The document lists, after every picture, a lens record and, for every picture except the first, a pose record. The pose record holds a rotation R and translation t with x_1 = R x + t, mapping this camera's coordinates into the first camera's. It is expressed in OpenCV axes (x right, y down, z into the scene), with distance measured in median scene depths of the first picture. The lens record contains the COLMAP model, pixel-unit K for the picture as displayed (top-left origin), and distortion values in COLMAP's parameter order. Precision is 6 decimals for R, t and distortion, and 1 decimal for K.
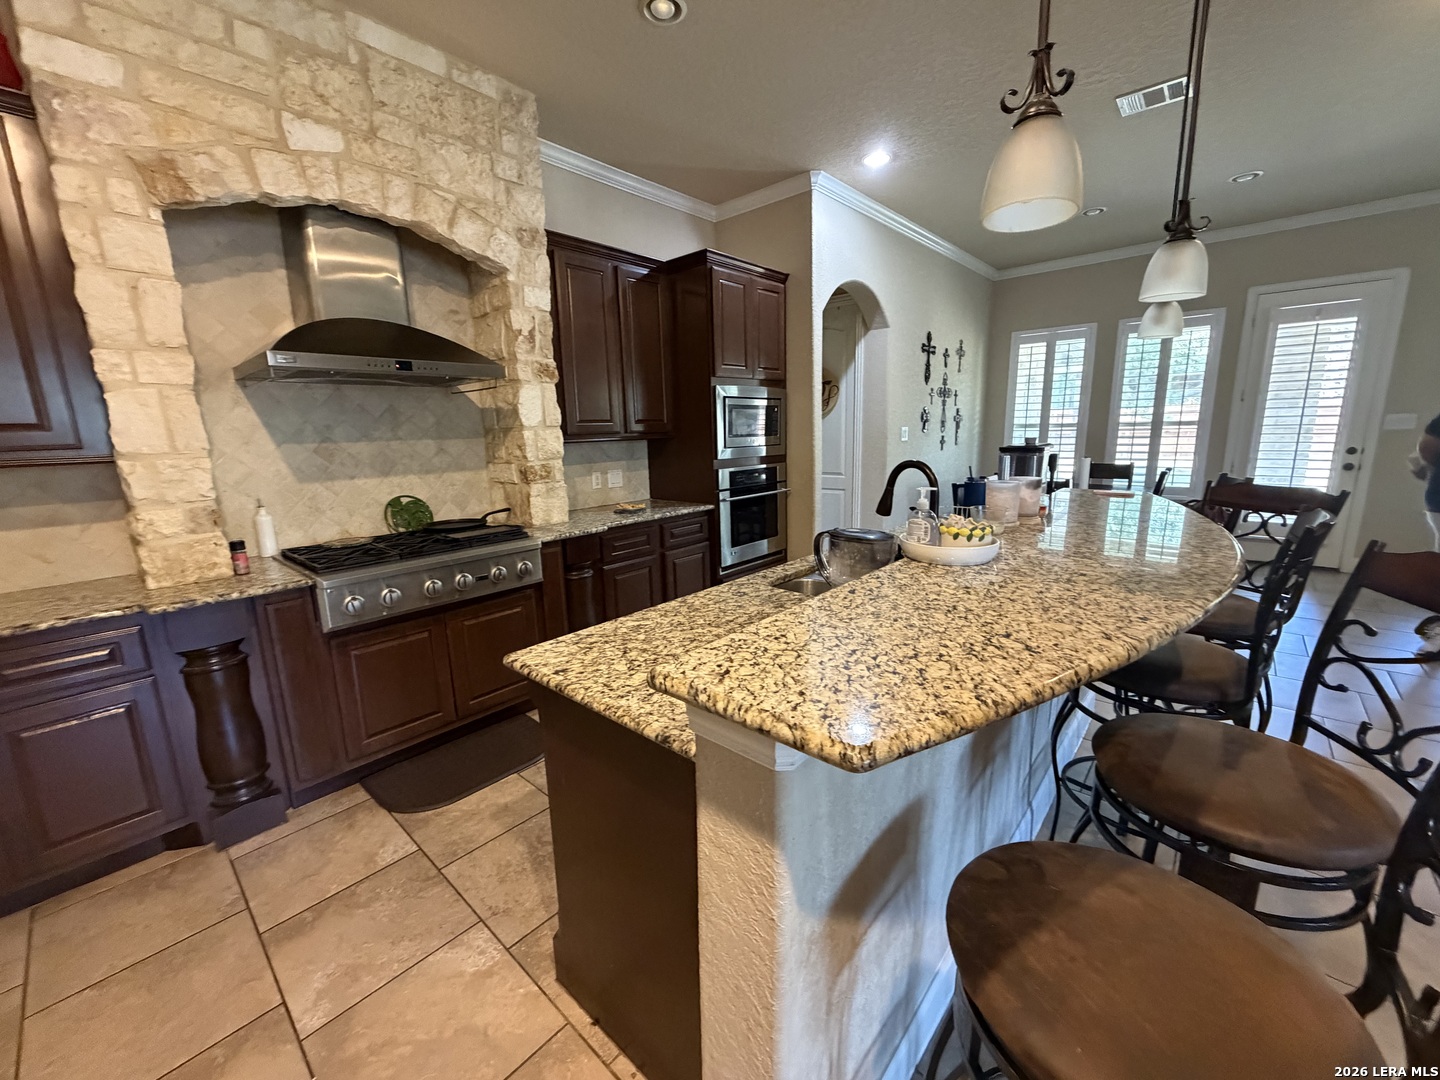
lens RADIAL K [[572.6, 0, 717.9], [0, 572.6, 540.5], [0, 0, 1]] dist [-0.001005, 0.000407]
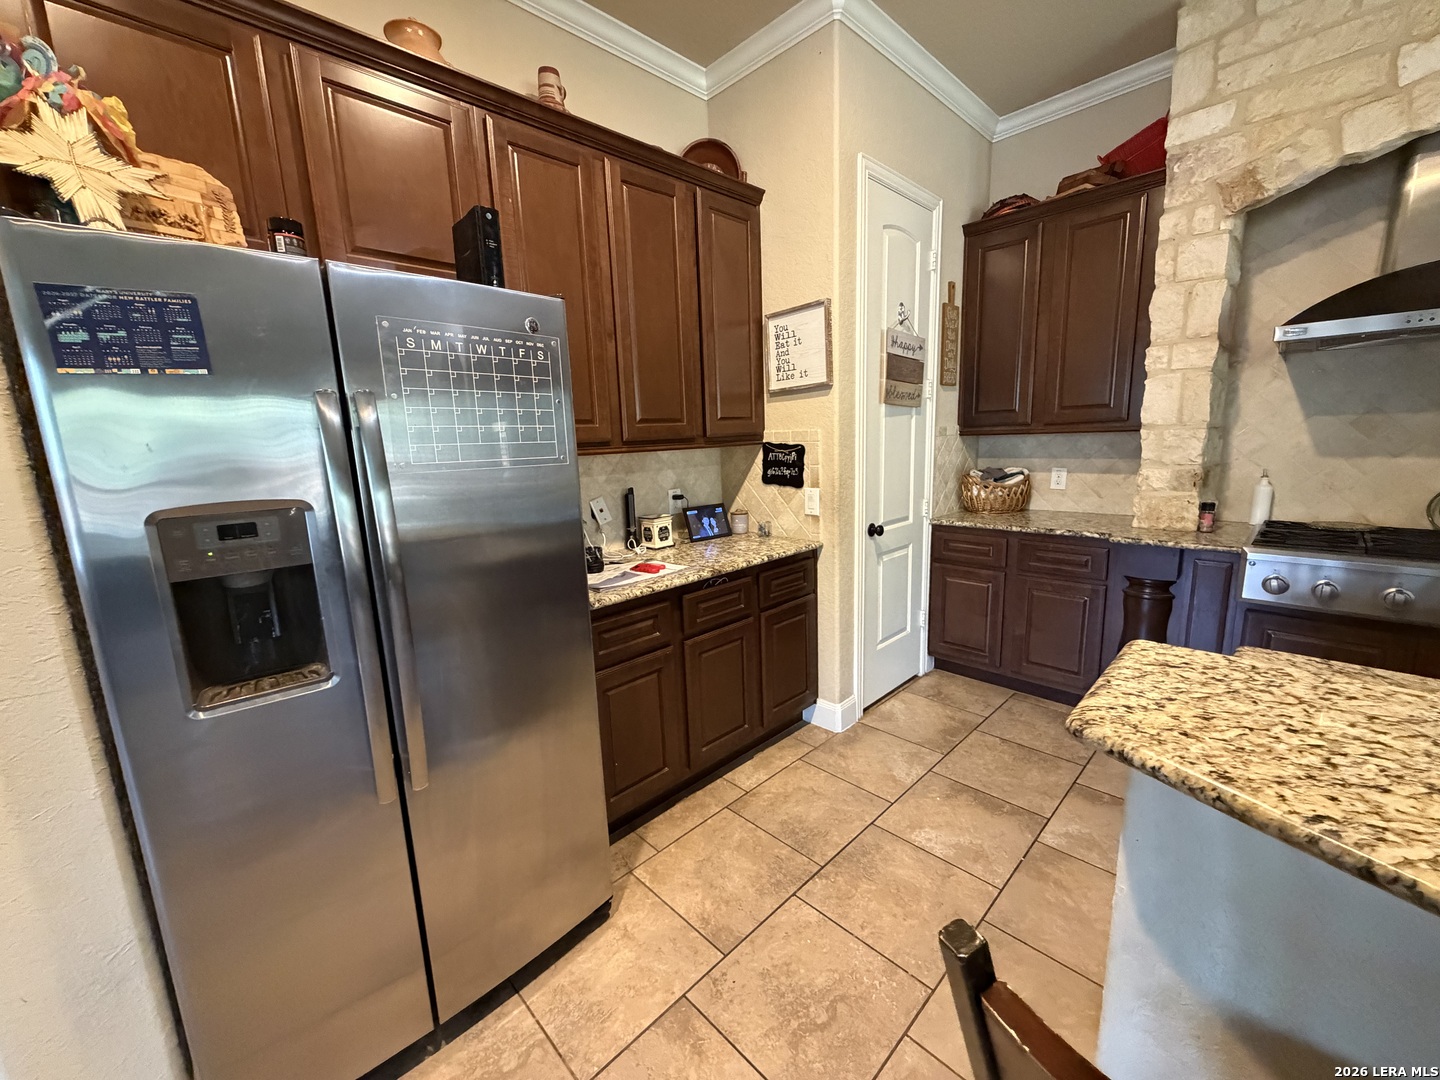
lens RADIAL K [[572.6, 0, 718.0], [0, 572.6, 539.0], [0, 0, 1]] dist [-0.001005, 0.000407]
pose [[-0.062984, 0.210277, -0.975611, 0.399148], [-0.155090, 0.963614, 0.217703, -0.029542], [0.985891, 0.165019, -0.028080, 0.091857]]
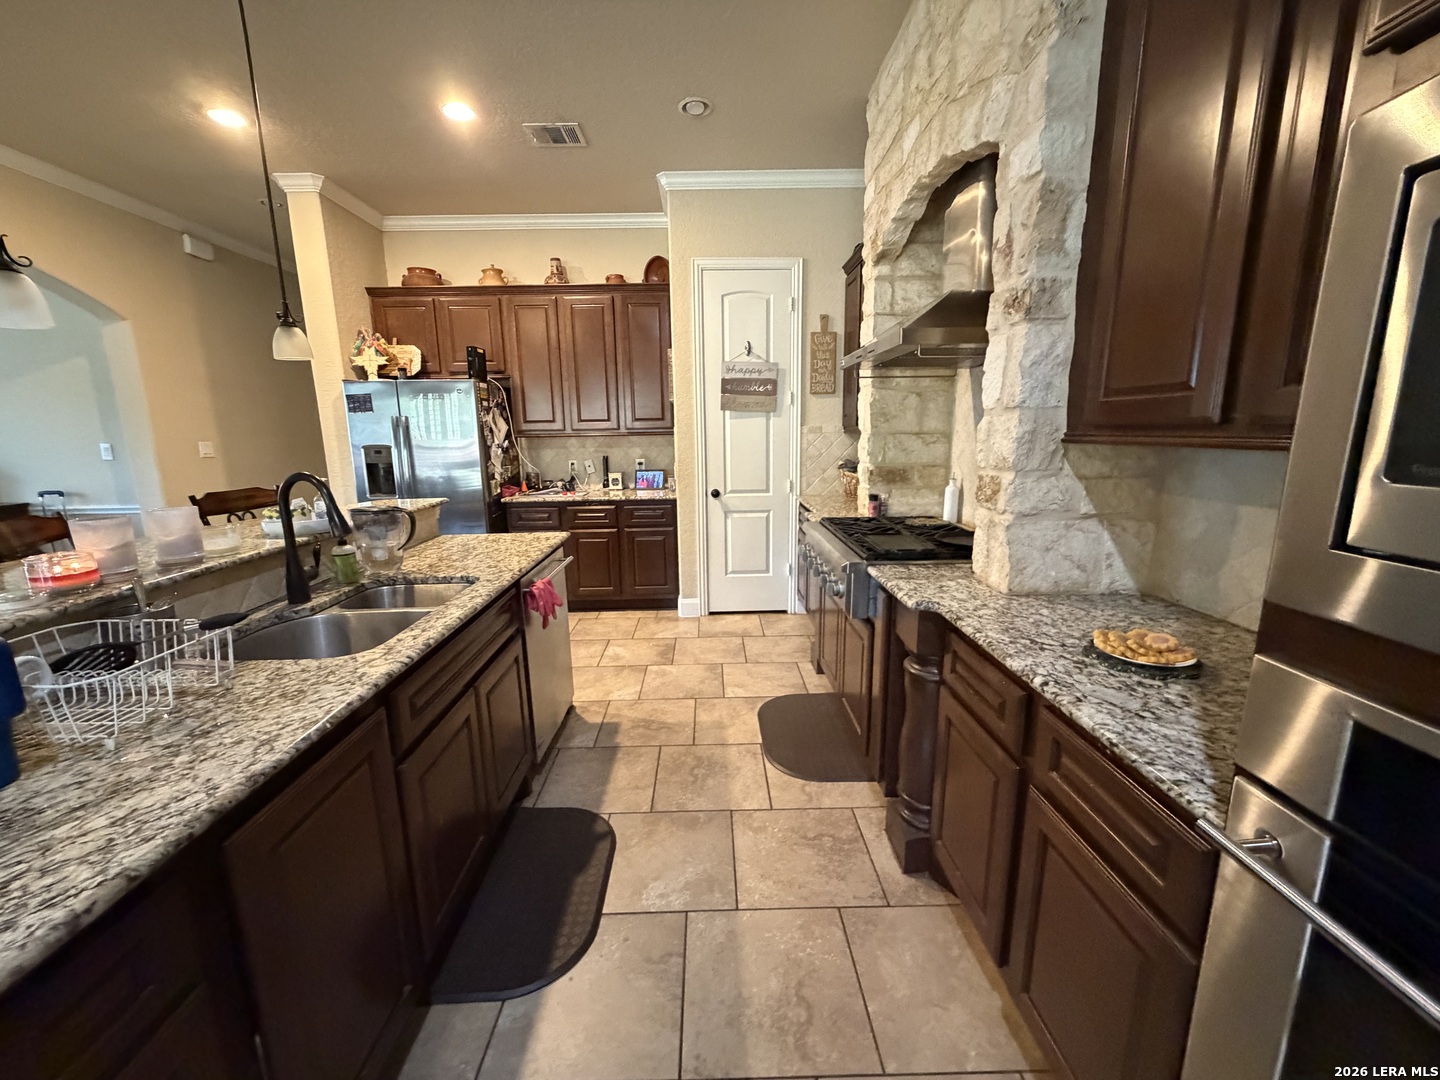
lens RADIAL K [[572.6, 0, 715.7], [0, 572.6, 540.6], [0, 0, 1]] dist [-0.001005, 0.000407]
pose [[-0.727561, 0.172415, -0.664024, 0.450145], [-0.096097, 0.932749, 0.347483, -0.386995], [0.679279, 0.316626, -0.662063, 1.916222]]
